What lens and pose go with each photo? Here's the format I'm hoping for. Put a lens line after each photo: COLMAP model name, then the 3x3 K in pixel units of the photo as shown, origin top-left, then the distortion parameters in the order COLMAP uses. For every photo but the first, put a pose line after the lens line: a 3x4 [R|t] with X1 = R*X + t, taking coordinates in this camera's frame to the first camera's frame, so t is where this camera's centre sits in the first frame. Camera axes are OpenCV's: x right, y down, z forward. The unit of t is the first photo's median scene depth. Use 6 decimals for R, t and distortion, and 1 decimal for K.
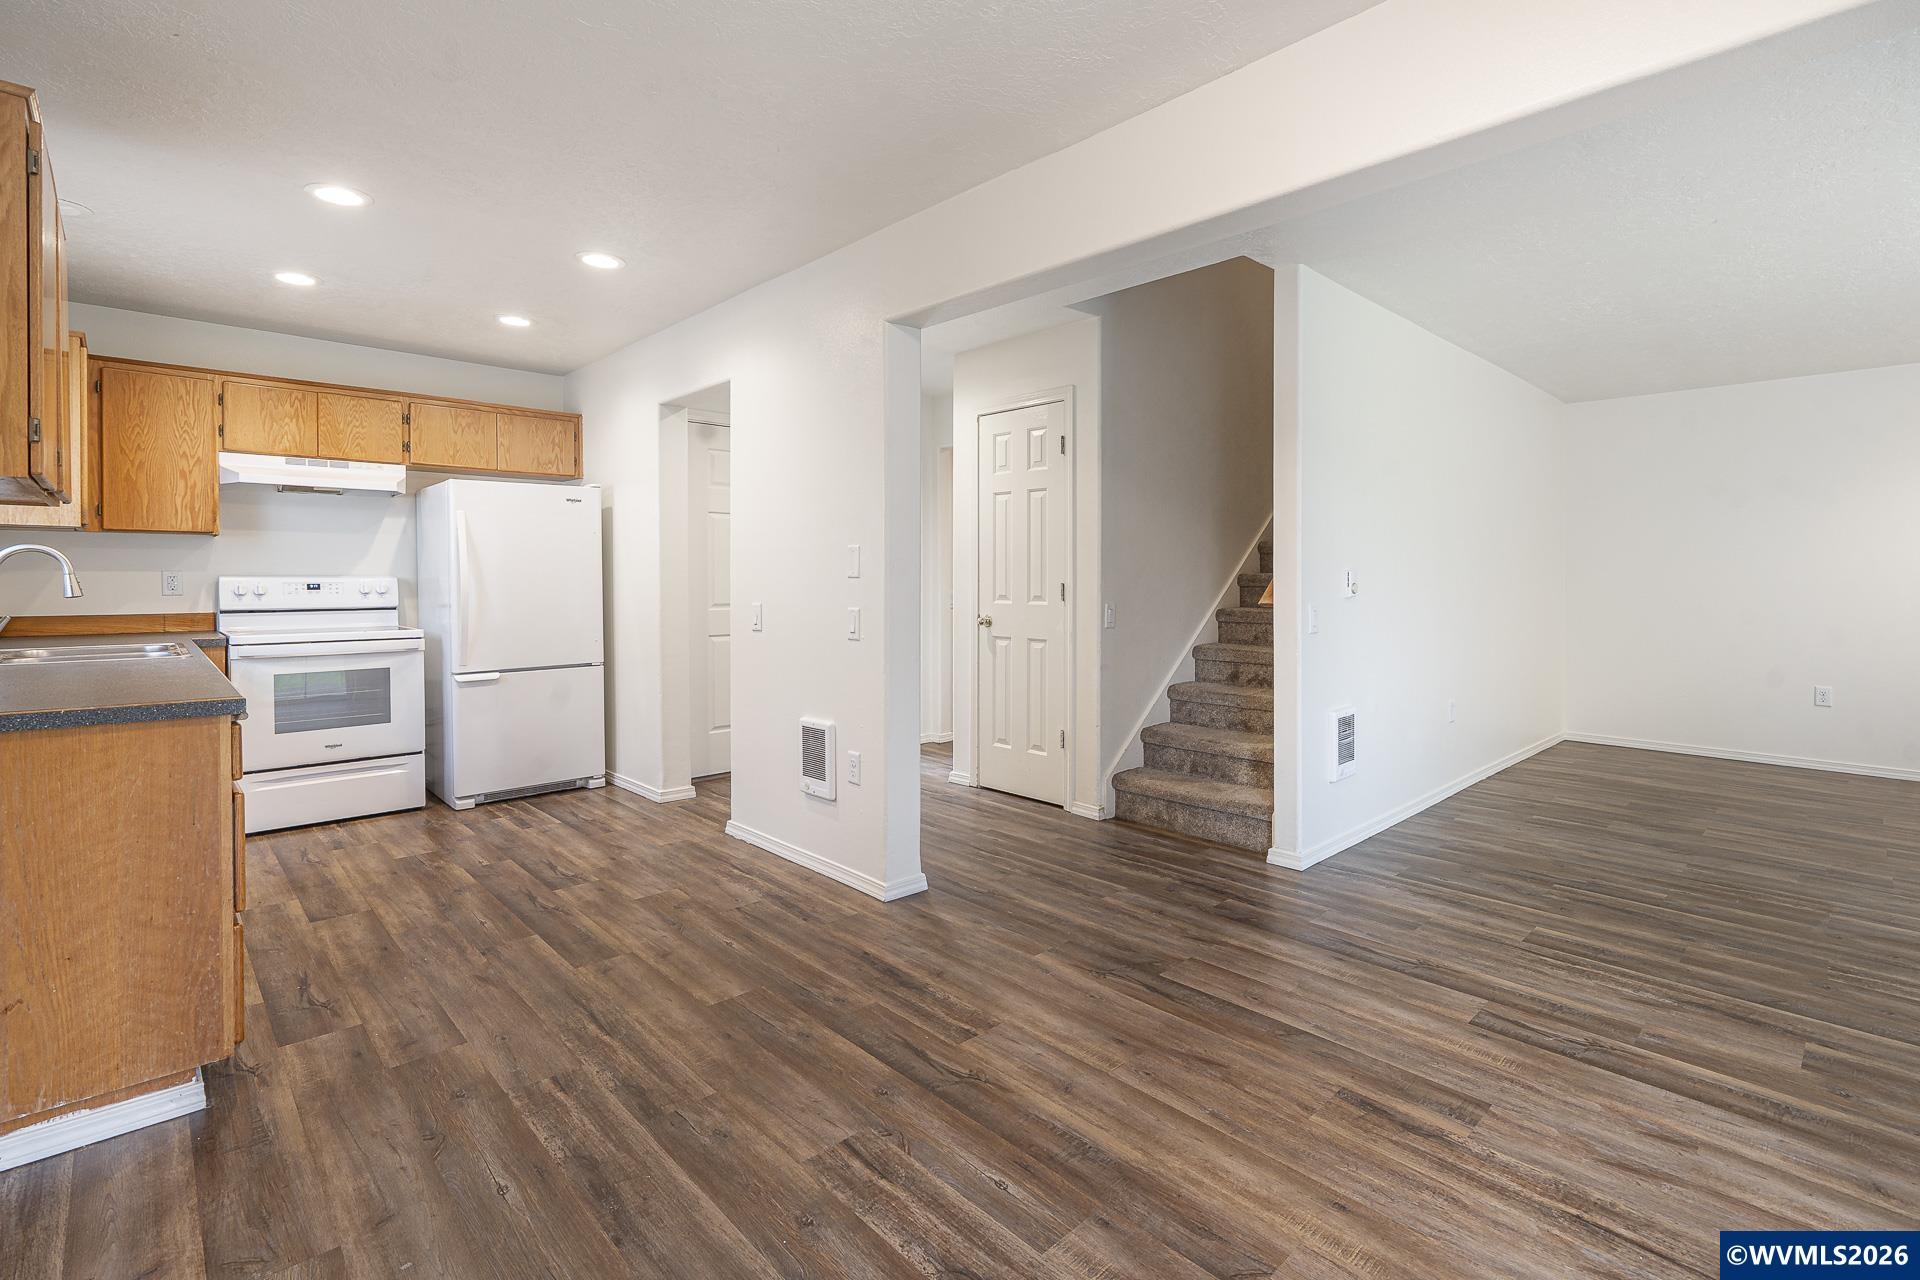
lens RADIAL K [[879.8, 0, 968.0], [0, 879.8, 586.5], [0, 0, 1]] dist [-0.012045, -0.000054]
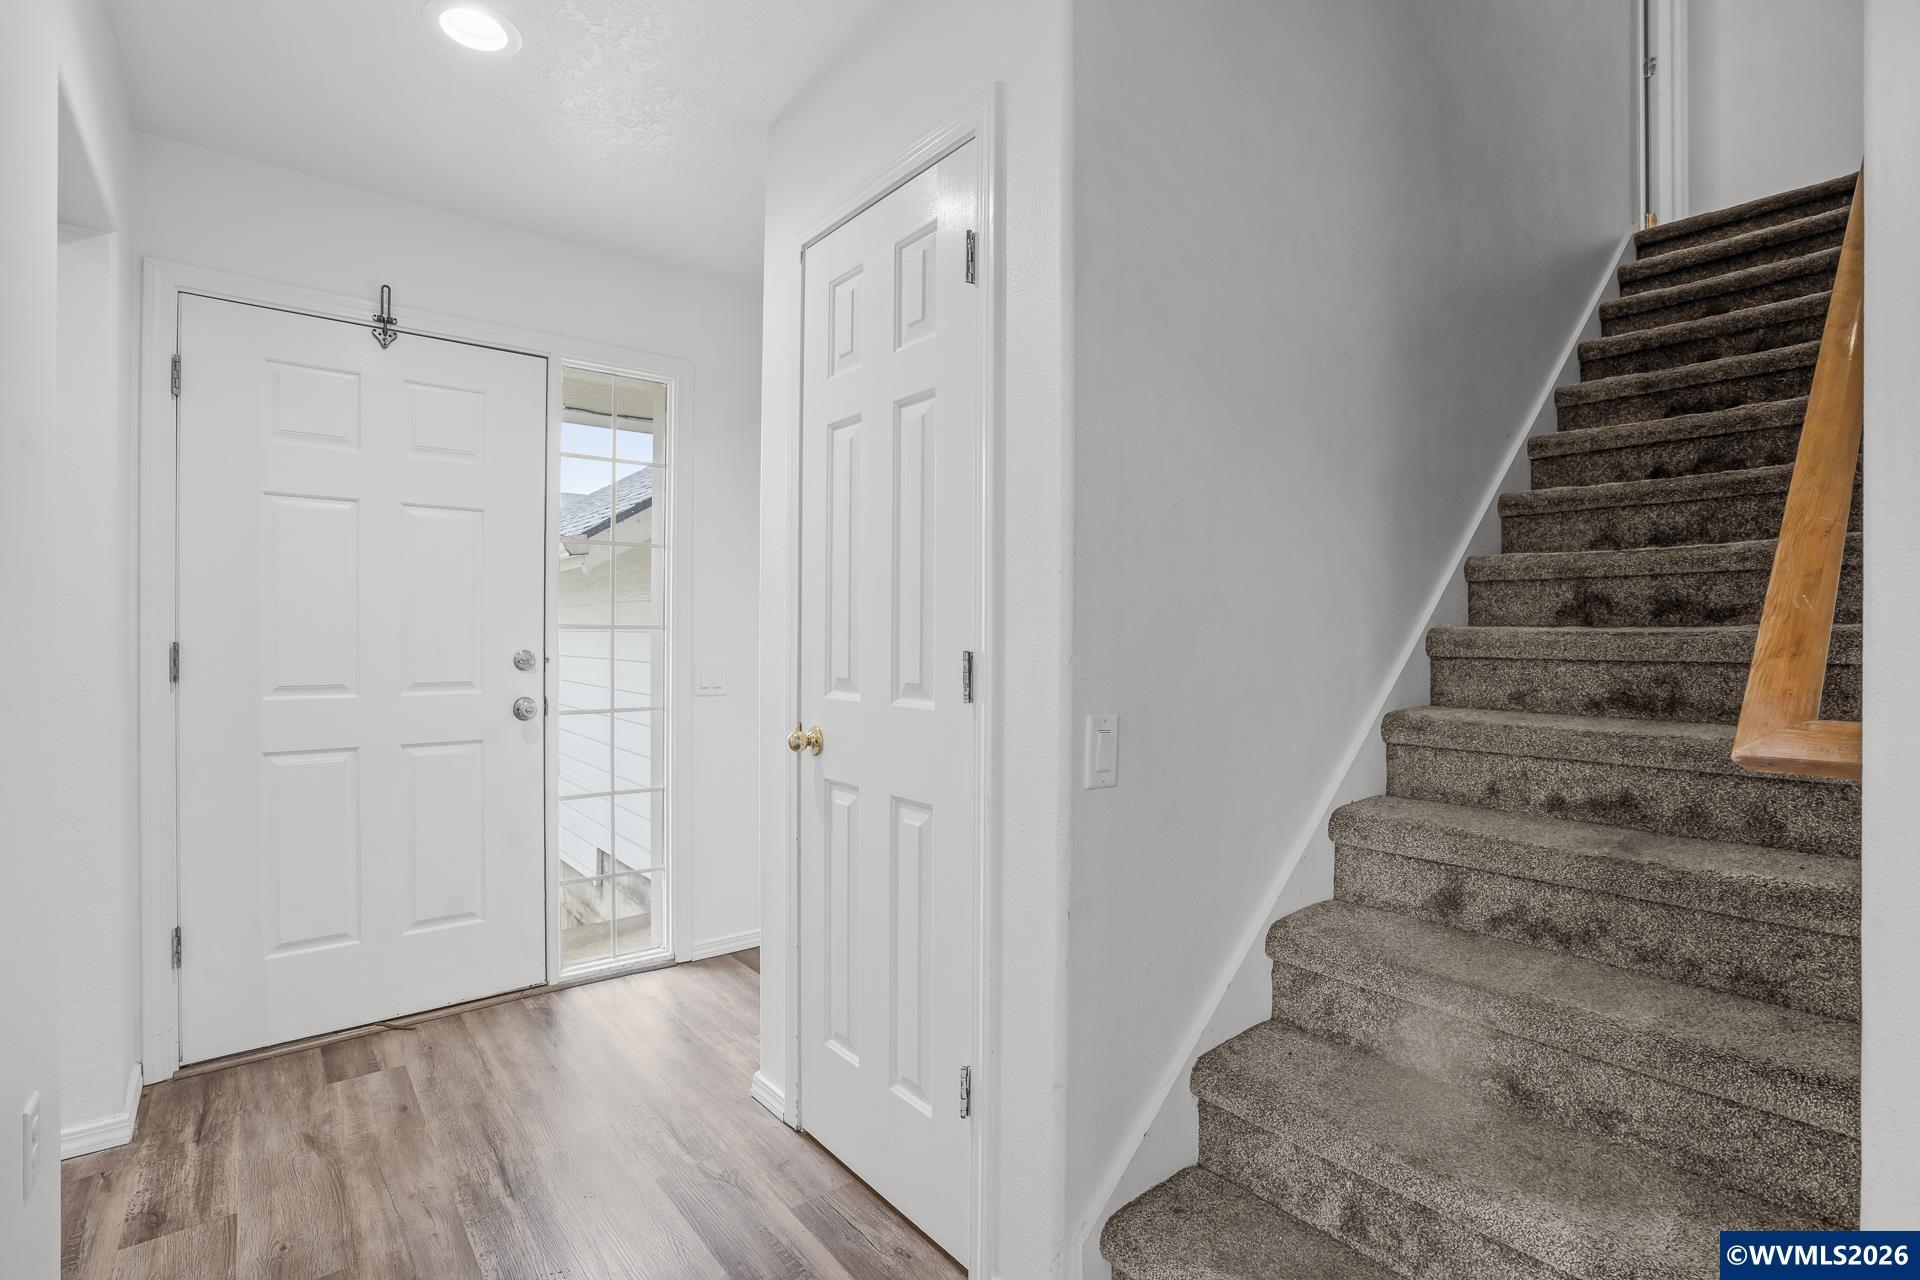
lens RADIAL K [[889.3, 0, 966.8], [0, 889.3, 630.9], [0, 0, 1]] dist [-0.058463, 0.020332]
pose [[0.997171, 0.004974, -0.075001, 0.131521], [-0.005972, 0.999896, -0.013095, -0.006992], [0.074928, 0.013506, 0.997097, 0.637956]]
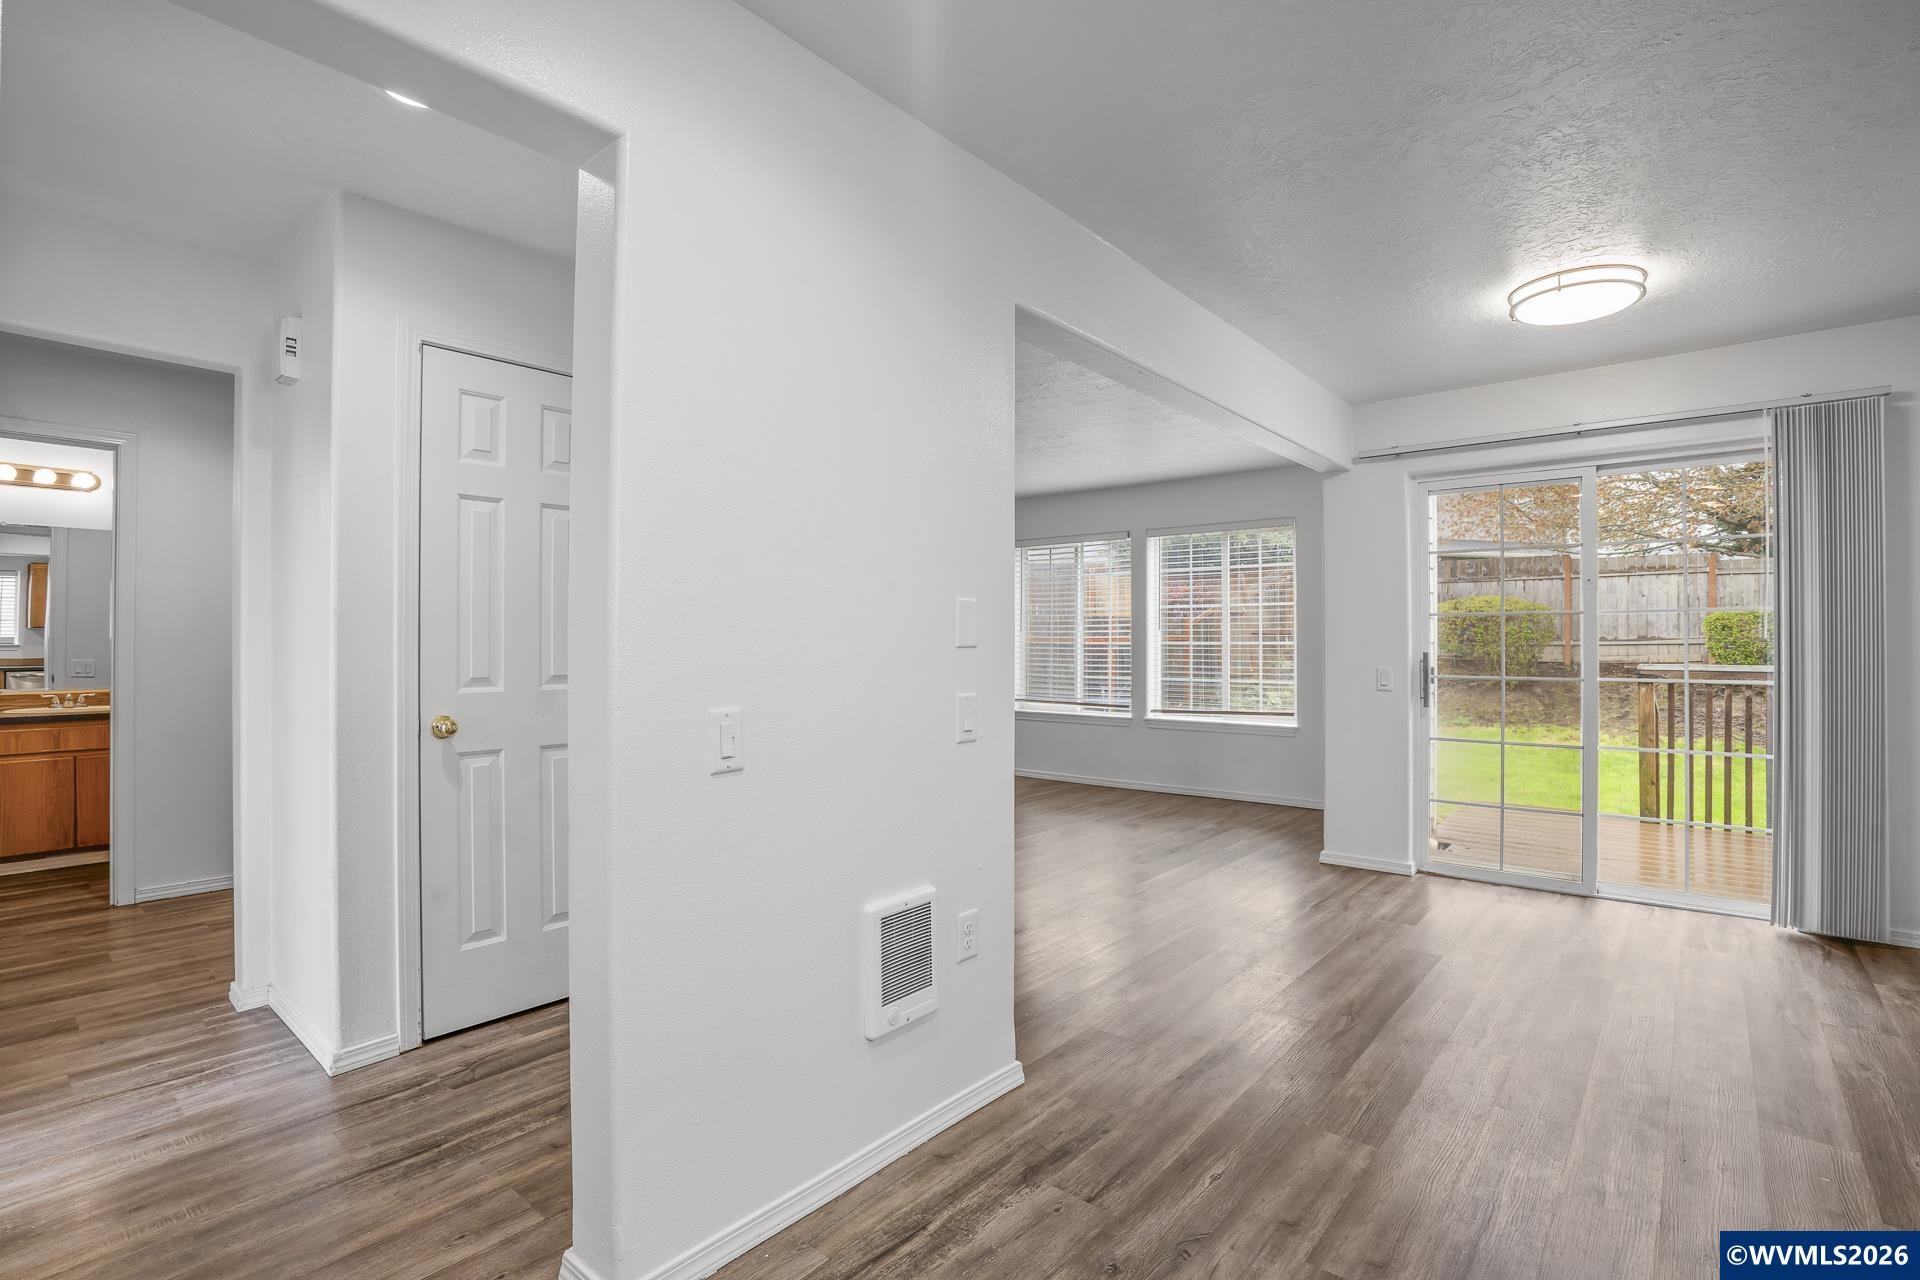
lens RADIAL K [[899.2, 0, 951.5], [0, 899.2, 643.0], [0, 0, 1]] dist [-0.060096, 0.021617]
pose [[-0.100805, -0.000187, 0.994906, -0.590034], [0.014096, 0.999899, 0.001616, -0.010666], [-0.994806, 0.014187, -0.100792, 0.798297]]
